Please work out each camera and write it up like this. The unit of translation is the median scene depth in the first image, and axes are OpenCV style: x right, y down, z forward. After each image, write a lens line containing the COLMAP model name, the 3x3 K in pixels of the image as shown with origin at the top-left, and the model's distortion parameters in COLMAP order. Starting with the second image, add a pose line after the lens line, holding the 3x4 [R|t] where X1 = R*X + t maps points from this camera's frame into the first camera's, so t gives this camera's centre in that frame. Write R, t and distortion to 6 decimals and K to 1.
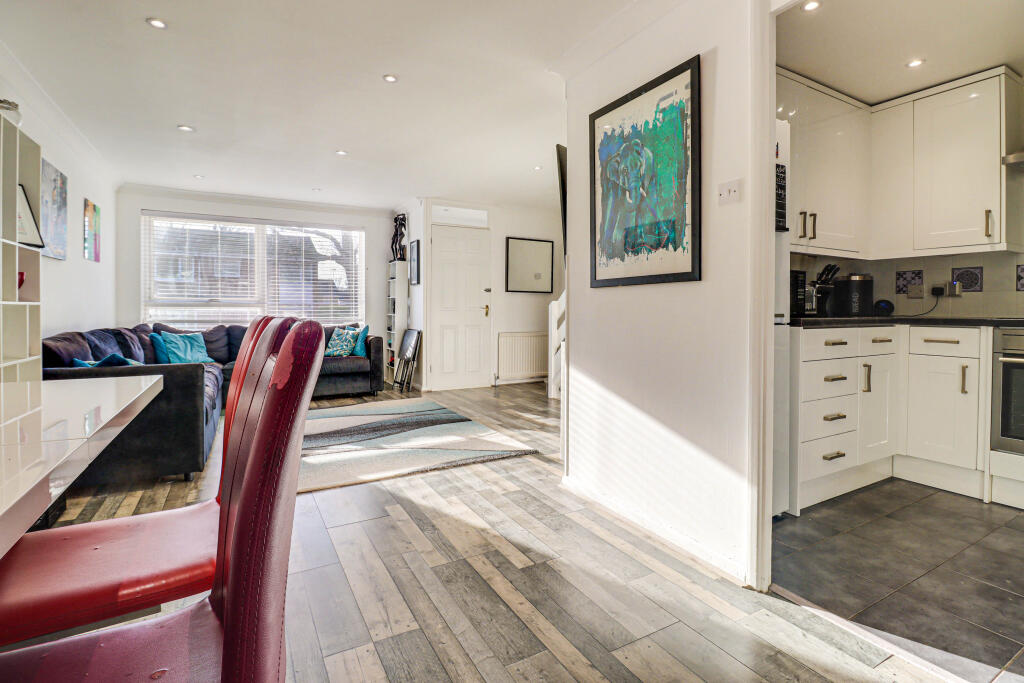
lens RADIAL K [[490.8, 0, 512.7], [0, 490.8, 306.3], [0, 0, 1]] dist [-0.013308, -0.000447]
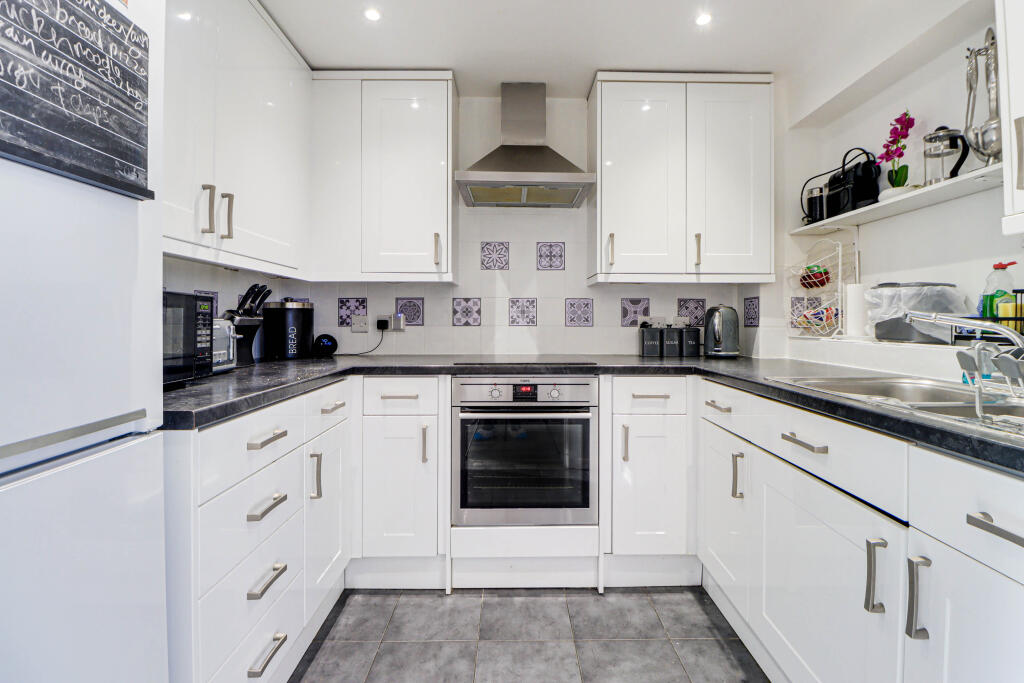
lens RADIAL K [[482.9, 0, 526.1], [0, 482.9, 321.4], [0, 0, 1]] dist [-0.000094, -0.000682]
pose [[0.467891, -0.006243, 0.883764, 0.284444], [-0.000851, 0.999971, 0.007514, -0.047405], [-0.883786, -0.004268, 0.467872, 0.436600]]
